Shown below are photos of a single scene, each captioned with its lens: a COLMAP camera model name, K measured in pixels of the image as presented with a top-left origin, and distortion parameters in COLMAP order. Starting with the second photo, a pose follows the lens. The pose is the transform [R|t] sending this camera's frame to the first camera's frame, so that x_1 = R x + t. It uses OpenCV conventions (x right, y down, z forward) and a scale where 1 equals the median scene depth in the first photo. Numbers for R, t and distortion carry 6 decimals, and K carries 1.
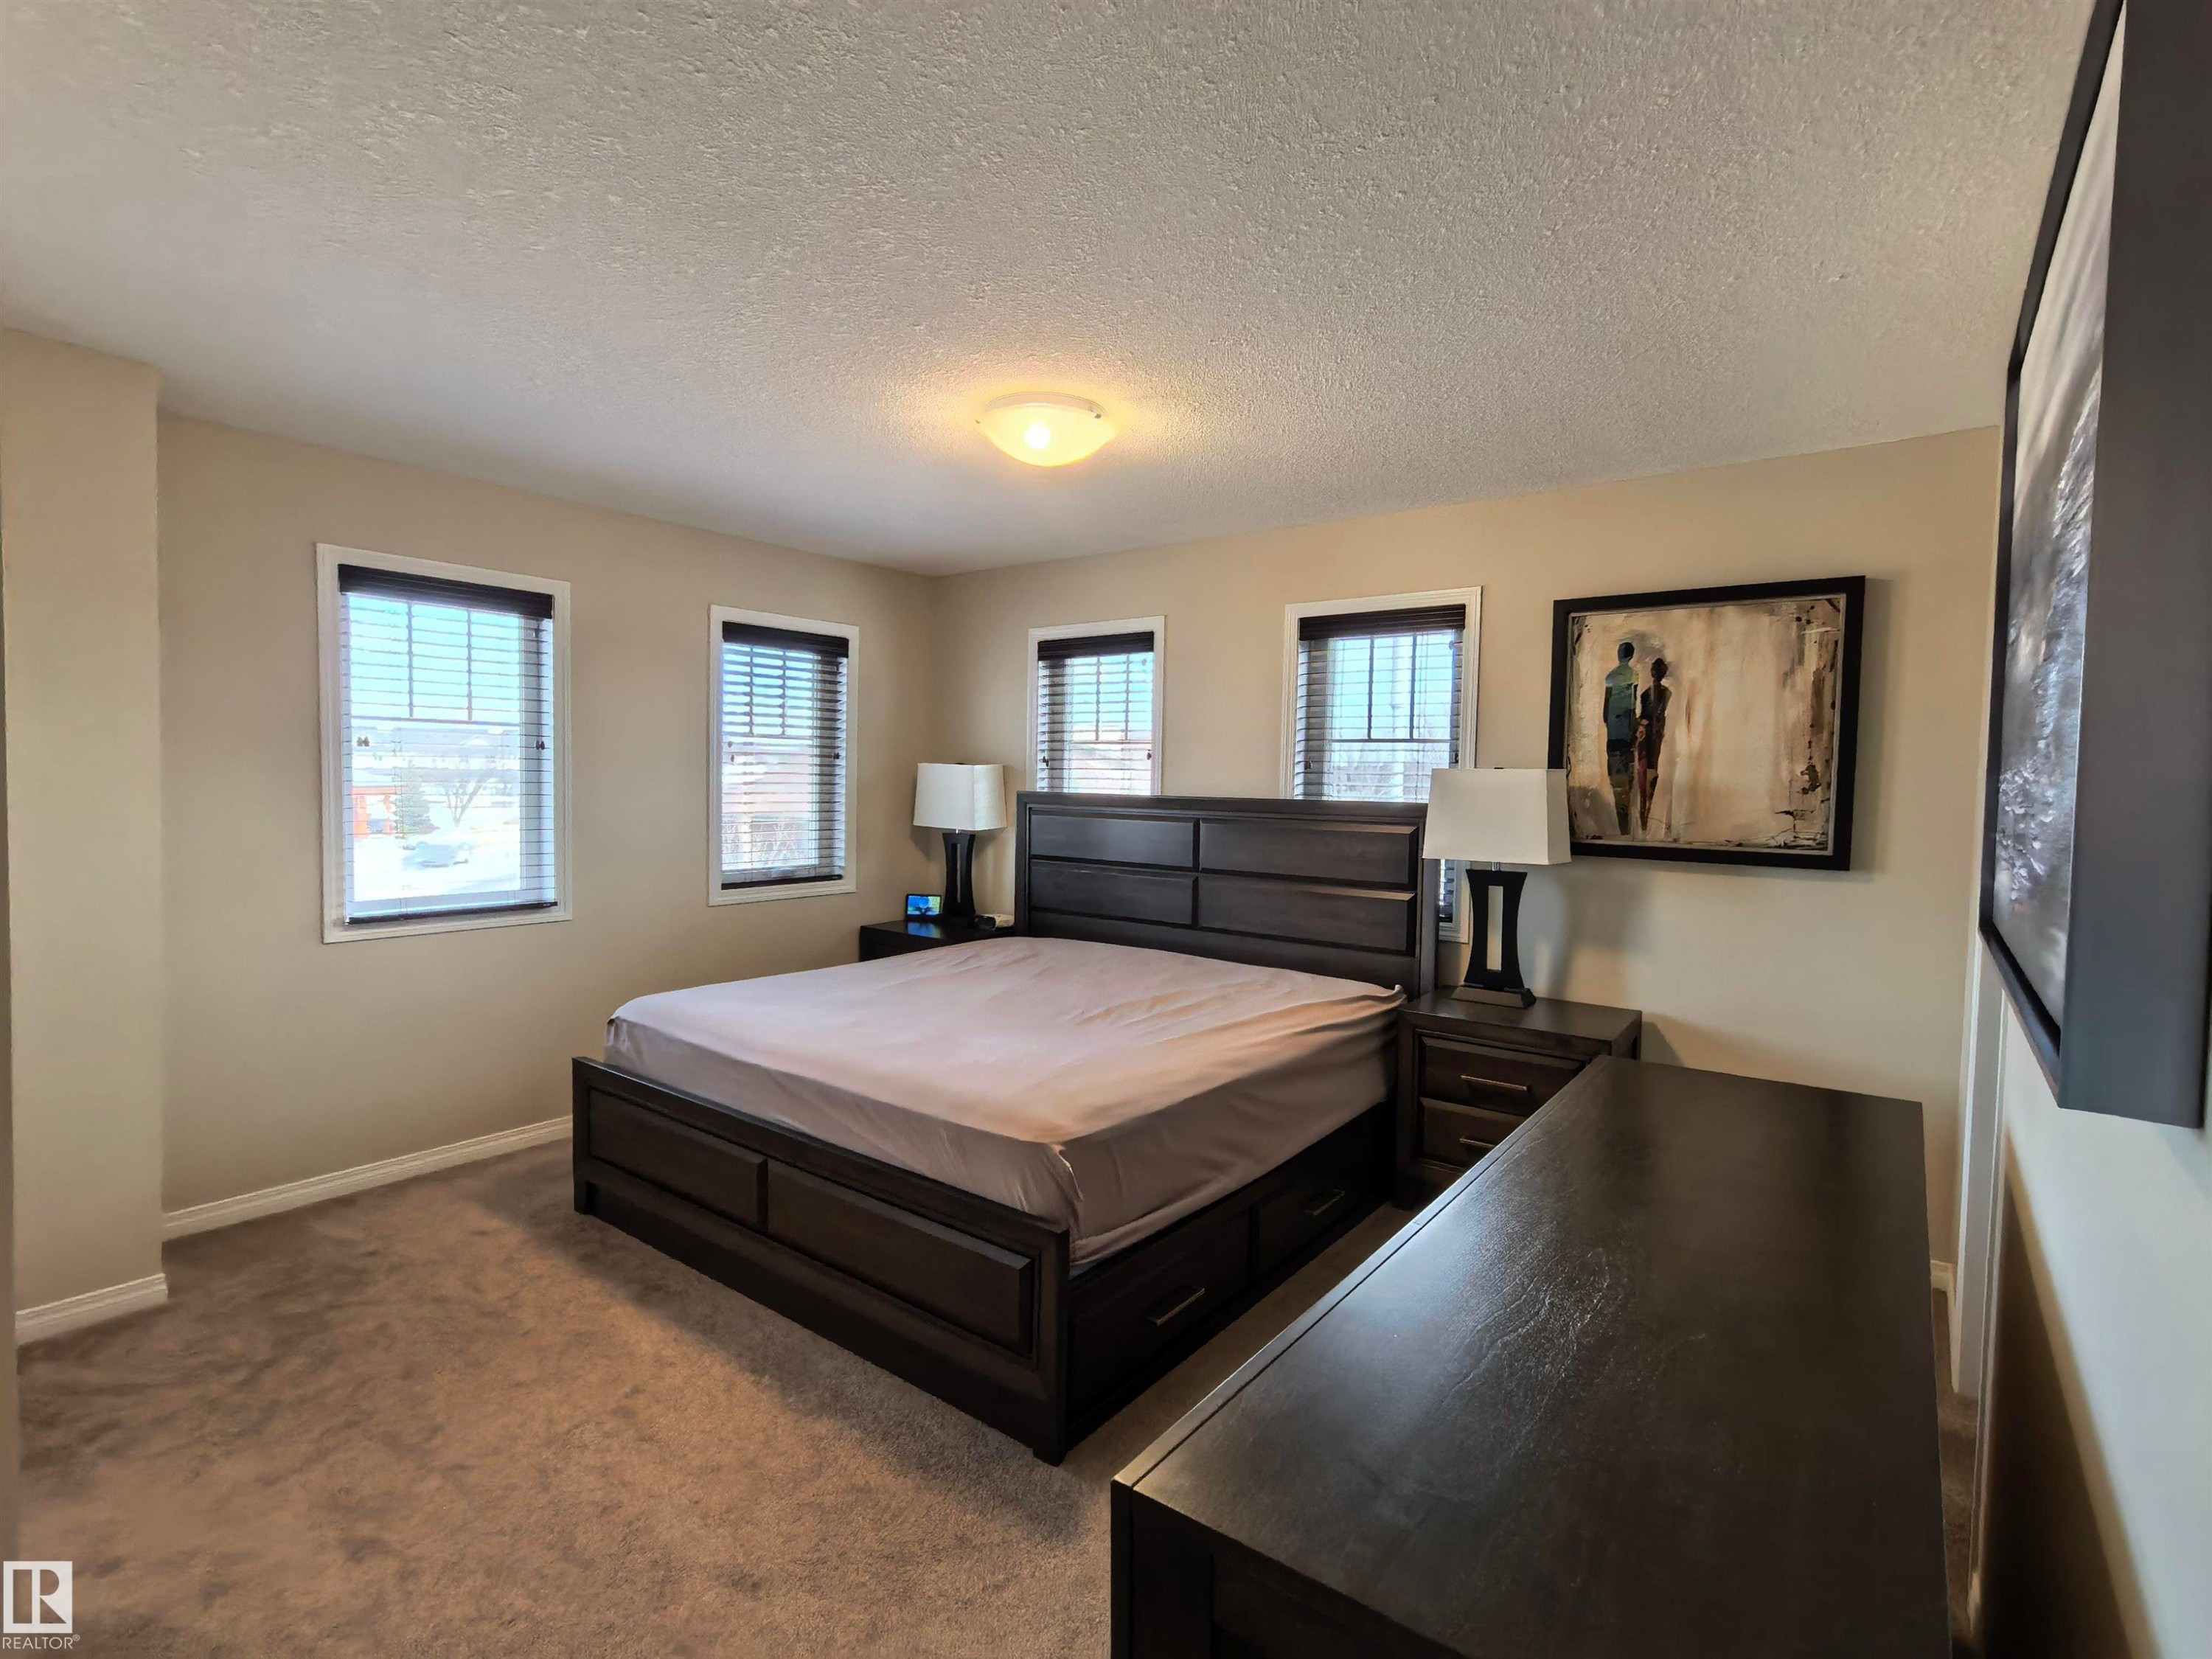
lens RADIAL K [[1063.4, 0, 1133.3], [0, 1063.4, 829.6], [0, 0, 1]] dist [-0.003587, 0.010413]
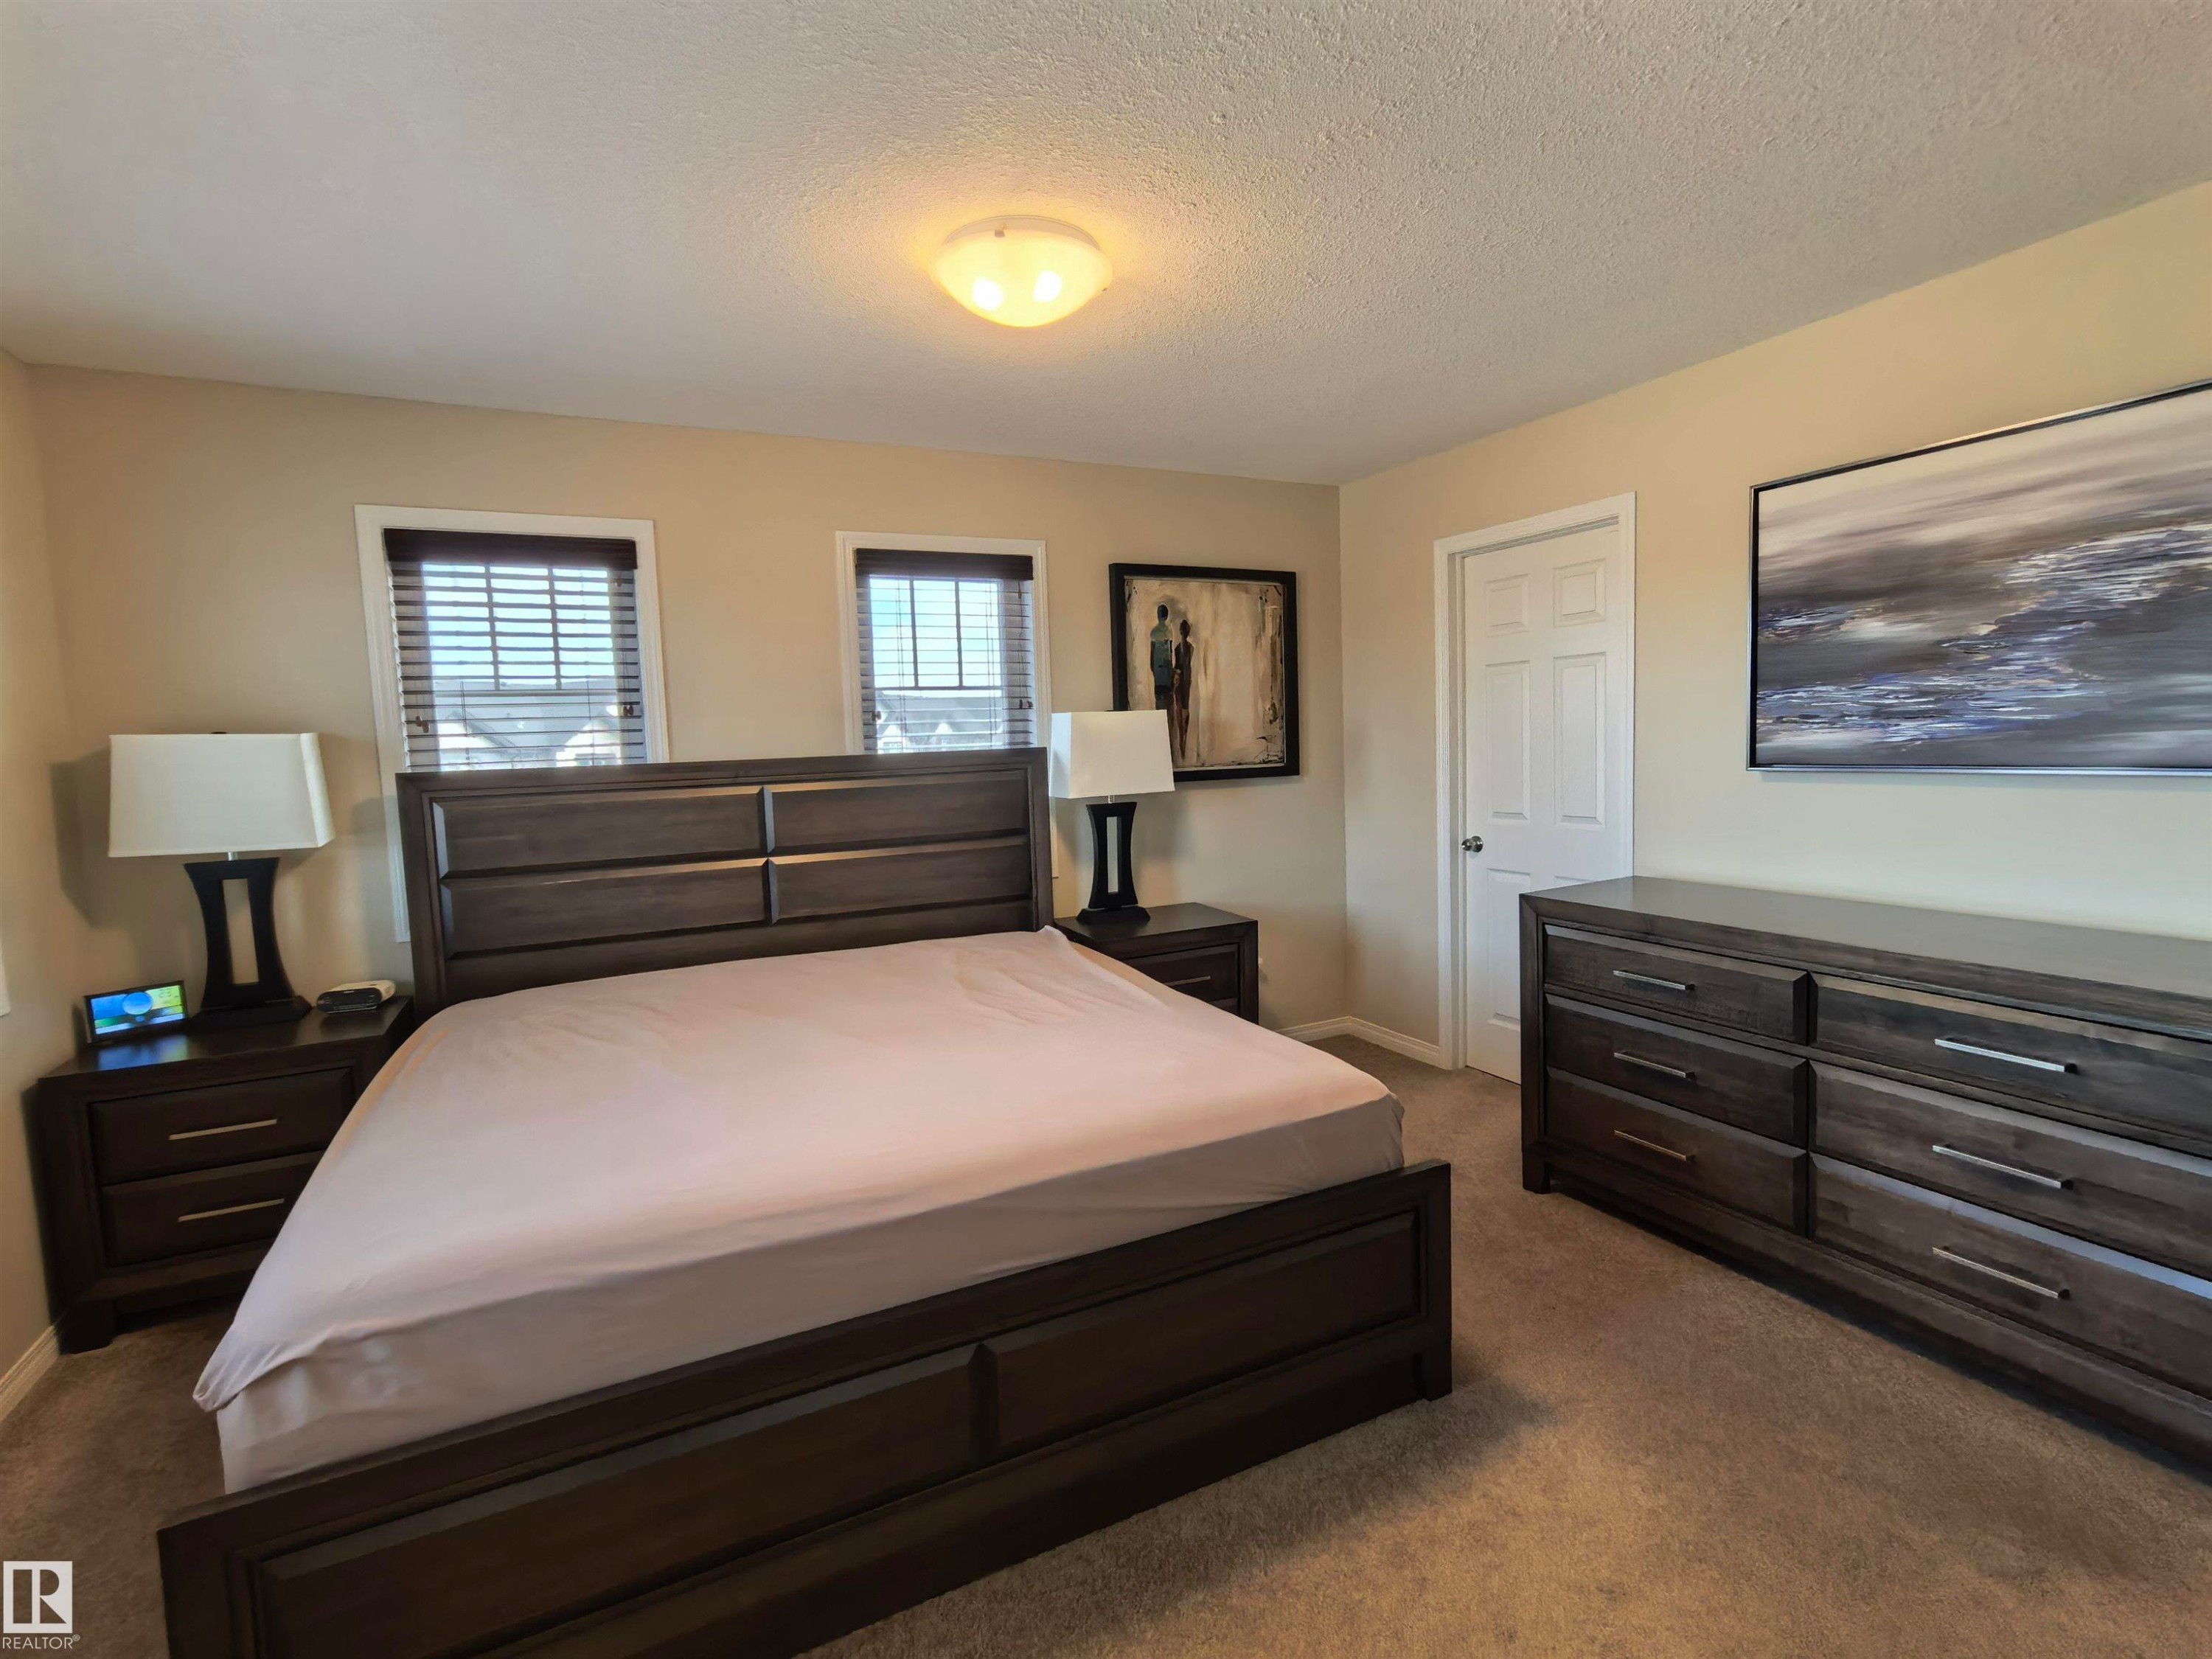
lens RADIAL K [[1063.4, 0, 1121.7], [0, 1063.4, 818.5], [0, 0, 1]] dist [-0.003587, 0.010413]
pose [[0.446884, -0.108634, 0.887971, -0.648882], [0.084110, 0.993305, 0.079191, -0.033327], [-0.890629, 0.039298, 0.453029, 0.490281]]
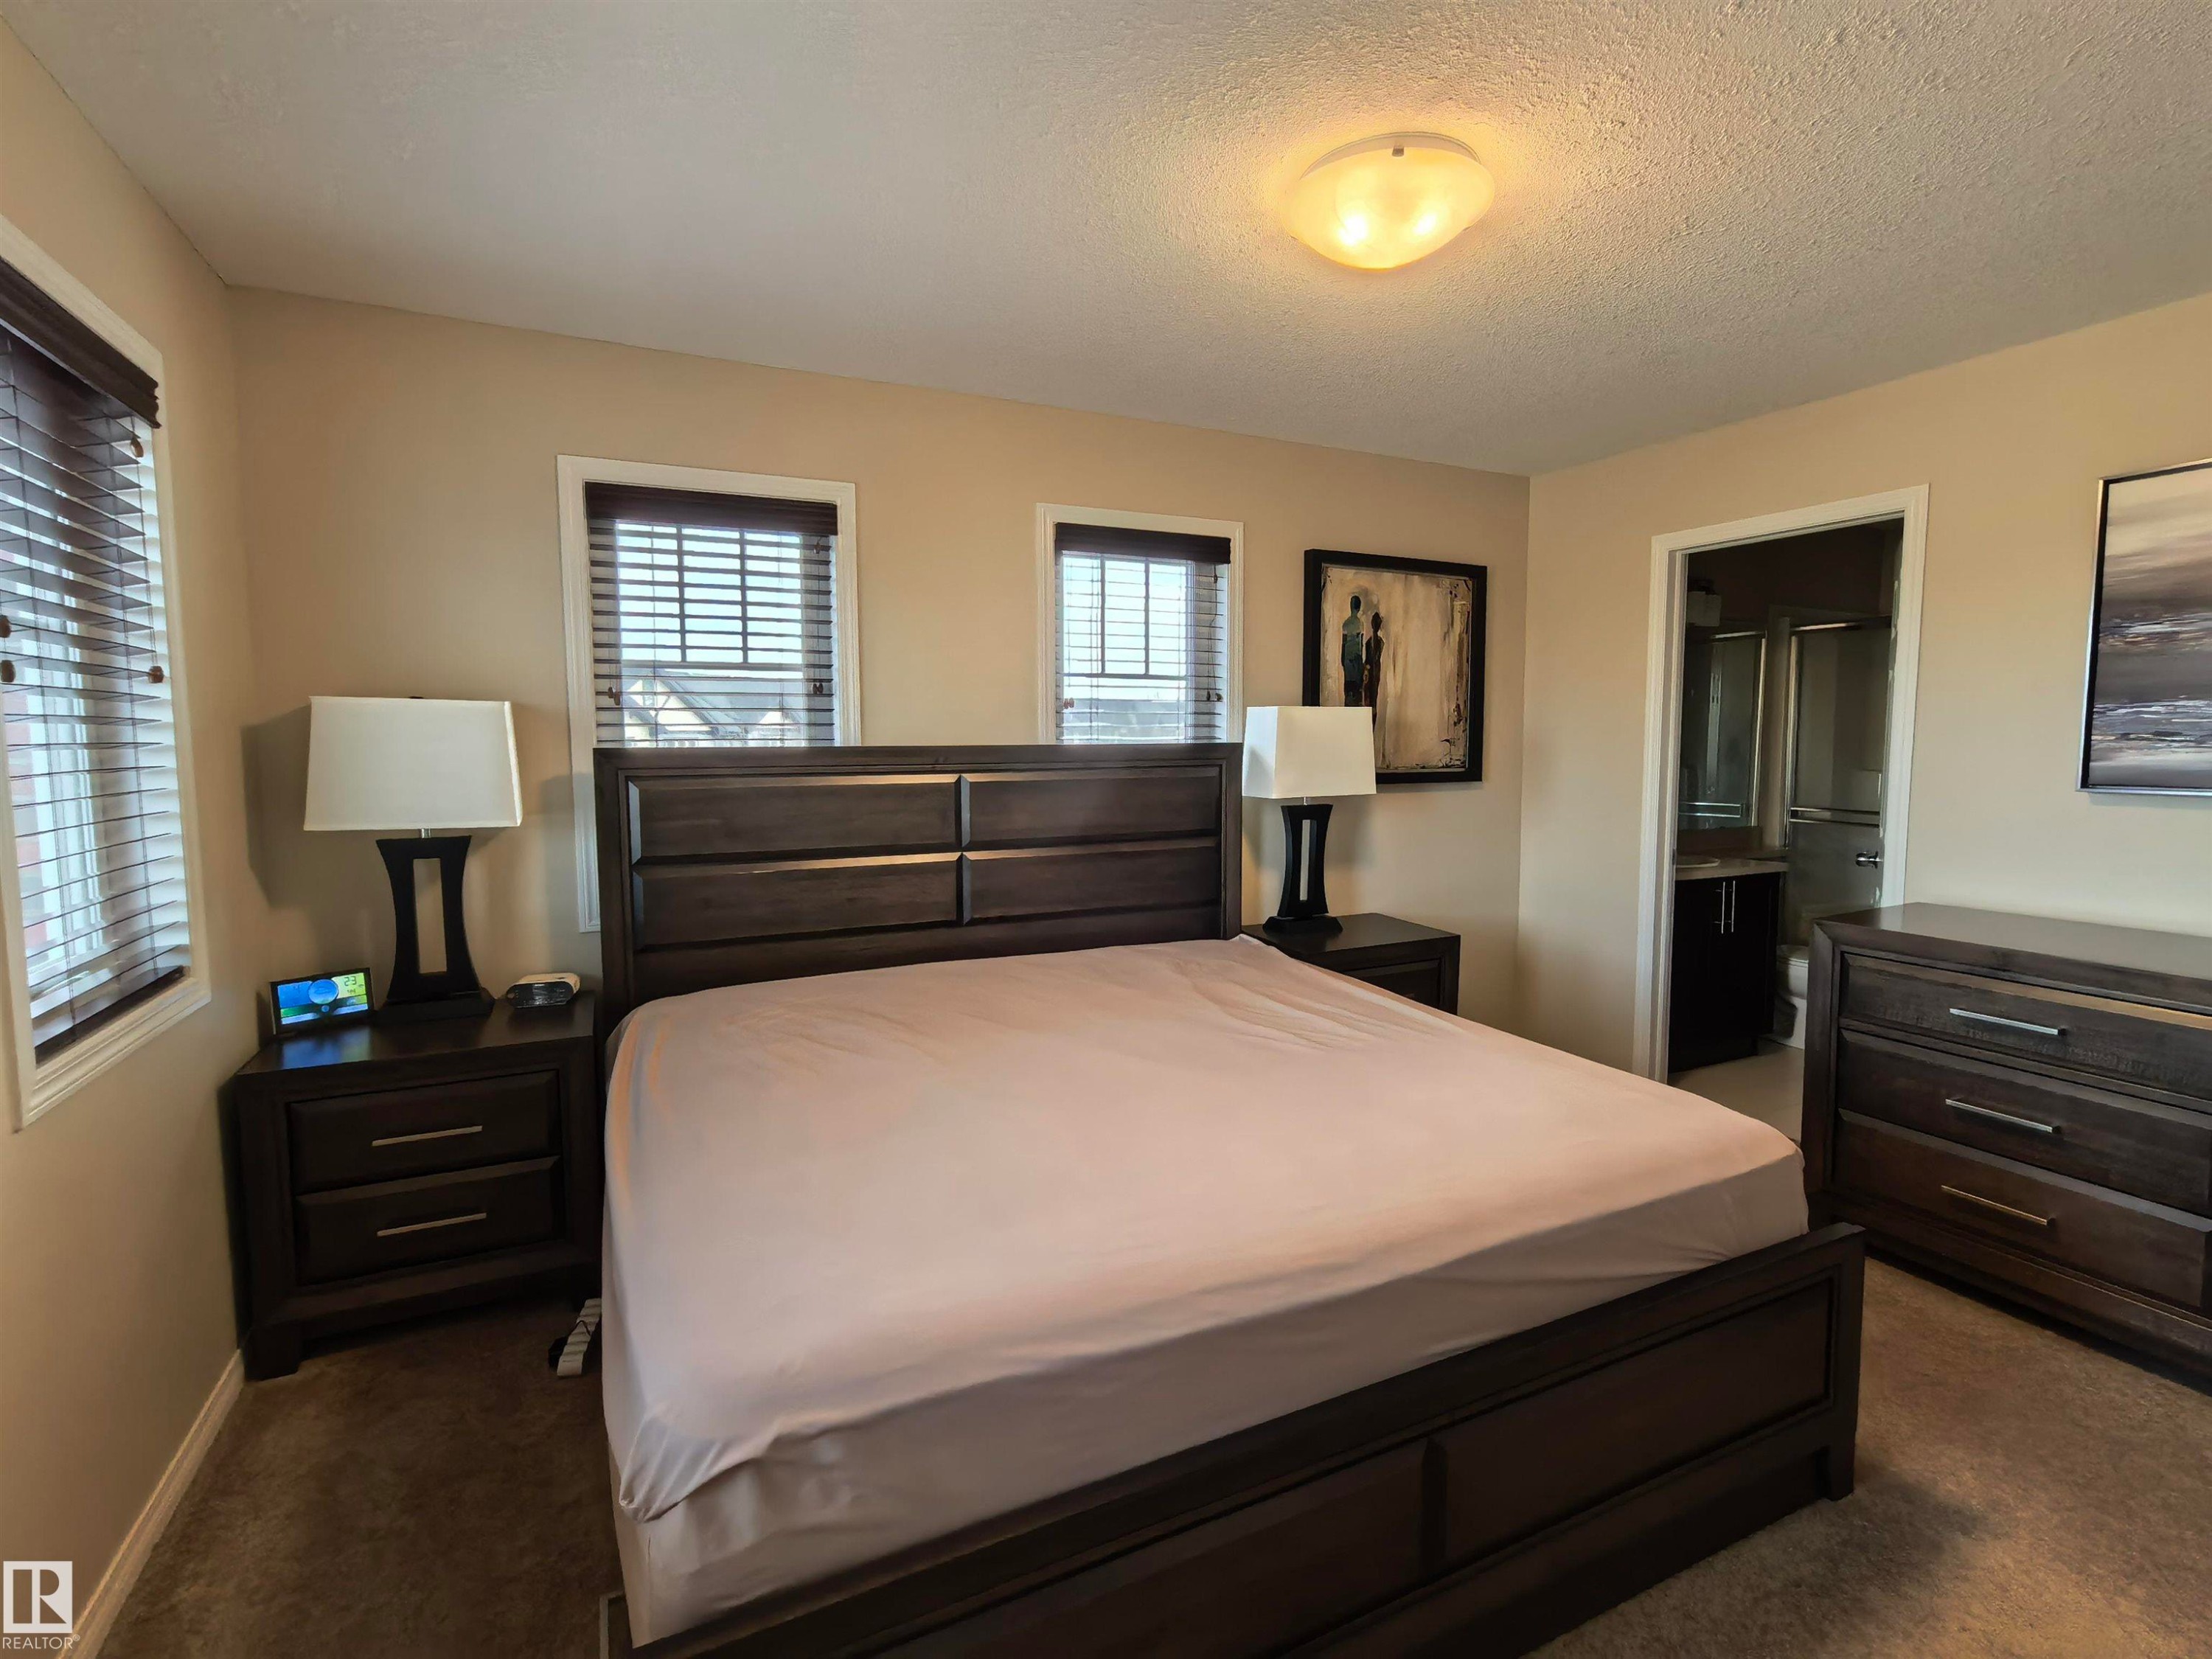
lens RADIAL K [[1063.4, 0, 1123.3], [0, 1063.4, 816.1], [0, 0, 1]] dist [-0.003587, 0.010413]
pose [[0.449906, -0.090553, 0.888473, -0.669460], [0.052686, 0.995805, 0.074813, -0.038589], [-0.891520, 0.013152, 0.452790, 0.694356]]
